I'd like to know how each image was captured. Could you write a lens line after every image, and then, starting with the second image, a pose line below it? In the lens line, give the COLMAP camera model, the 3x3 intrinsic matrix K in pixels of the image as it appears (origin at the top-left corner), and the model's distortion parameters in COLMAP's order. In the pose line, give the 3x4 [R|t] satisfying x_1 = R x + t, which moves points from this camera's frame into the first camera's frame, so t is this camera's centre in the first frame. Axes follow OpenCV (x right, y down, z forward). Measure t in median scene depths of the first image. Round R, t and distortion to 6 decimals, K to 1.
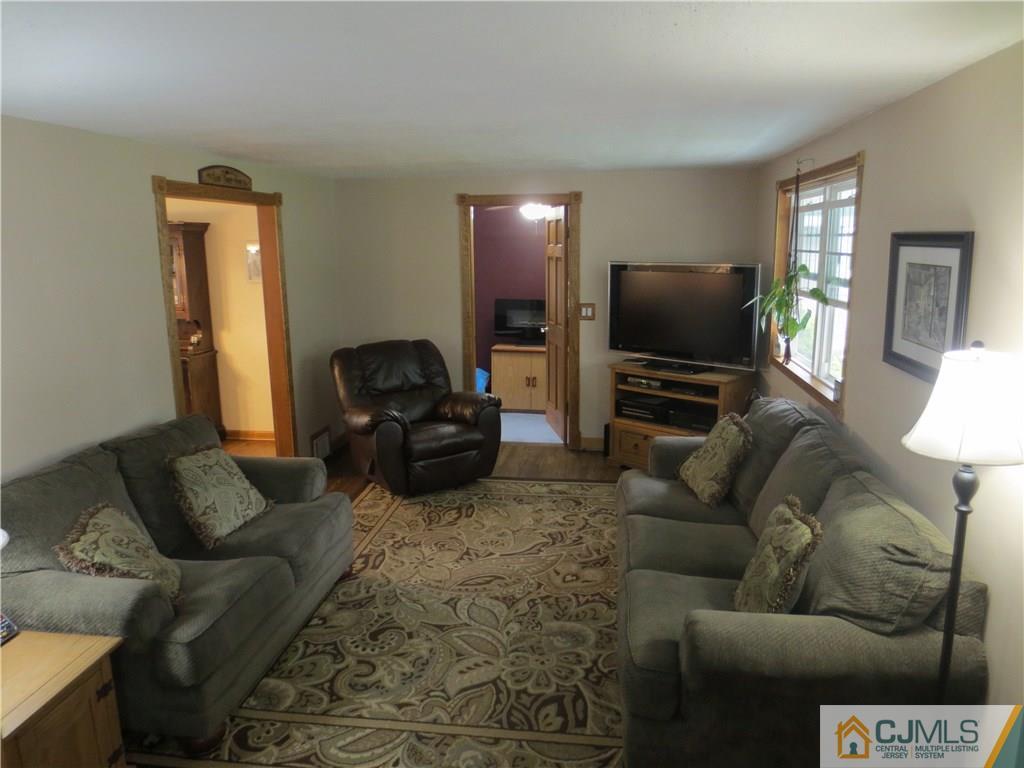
lens RADIAL K [[721.1, 0, 512.7], [0, 721.1, 385.6], [0, 0, 1]] dist [-0.035649, 0.011971]
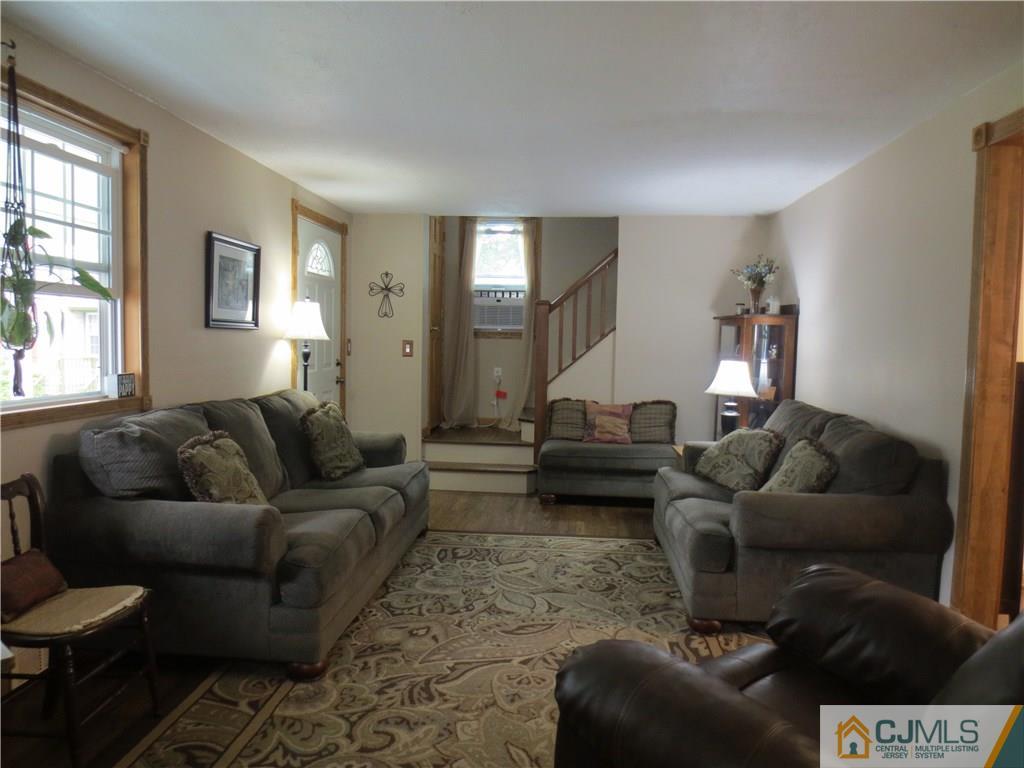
lens RADIAL K [[721.1, 0, 513.4], [0, 721.1, 384.2], [0, 0, 1]] dist [-0.035649, 0.011971]
pose [[-0.998465, -0.006959, -0.054938, 0.023177], [-0.021204, 0.964511, 0.263189, -0.228889], [0.051157, 0.263950, -0.963179, 1.822038]]
